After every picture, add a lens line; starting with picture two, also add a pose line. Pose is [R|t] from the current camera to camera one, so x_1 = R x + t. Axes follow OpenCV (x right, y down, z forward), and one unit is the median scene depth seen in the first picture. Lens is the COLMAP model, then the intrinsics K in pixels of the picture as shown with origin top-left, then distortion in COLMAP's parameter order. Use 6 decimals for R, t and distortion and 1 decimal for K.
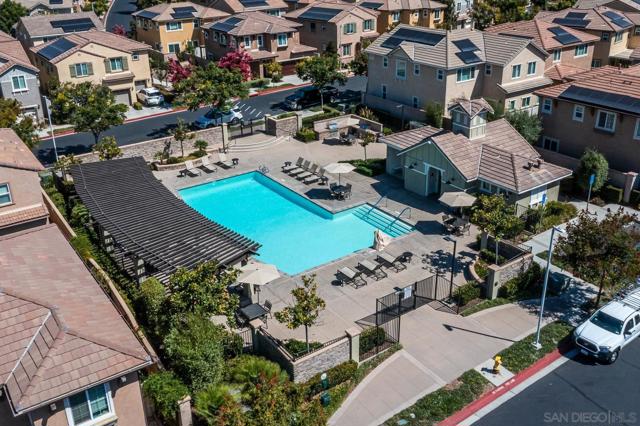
lens RADIAL K [[530.9, 0, 320.0], [0, 530.9, 213.0], [0, 0, 1]] dist [-0.010914, 0.005192]
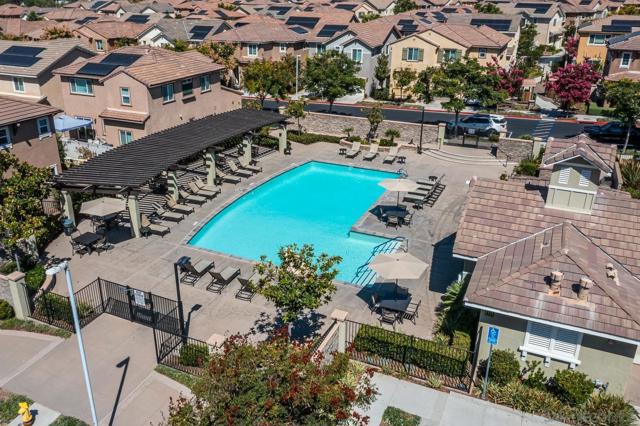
lens RADIAL K [[530.9, 0, 320.0], [0, 530.9, 213.0], [0, 0, 1]] dist [-0.010914, 0.005192]
pose [[0.529789, 0.357114, -0.769281, 0.413601], [-0.395118, 0.906514, 0.148710, -0.085380], [0.750470, 0.225172, 0.621363, 0.343428]]
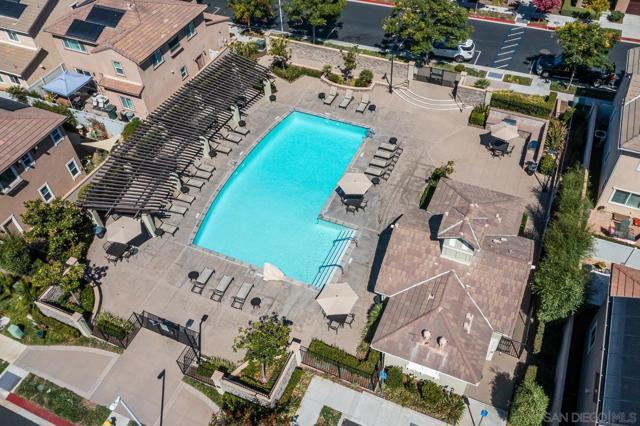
lens RADIAL K [[505.8, 0, 359.9], [0, 505.8, 212.2], [0, 0, 1]] dist [-0.009366, -0.001888]
pose [[0.568823, 0.617679, -0.543059, 0.410821], [-0.381288, 0.783090, 0.491315, -0.358492], [0.728739, -0.072409, 0.680953, 0.290839]]
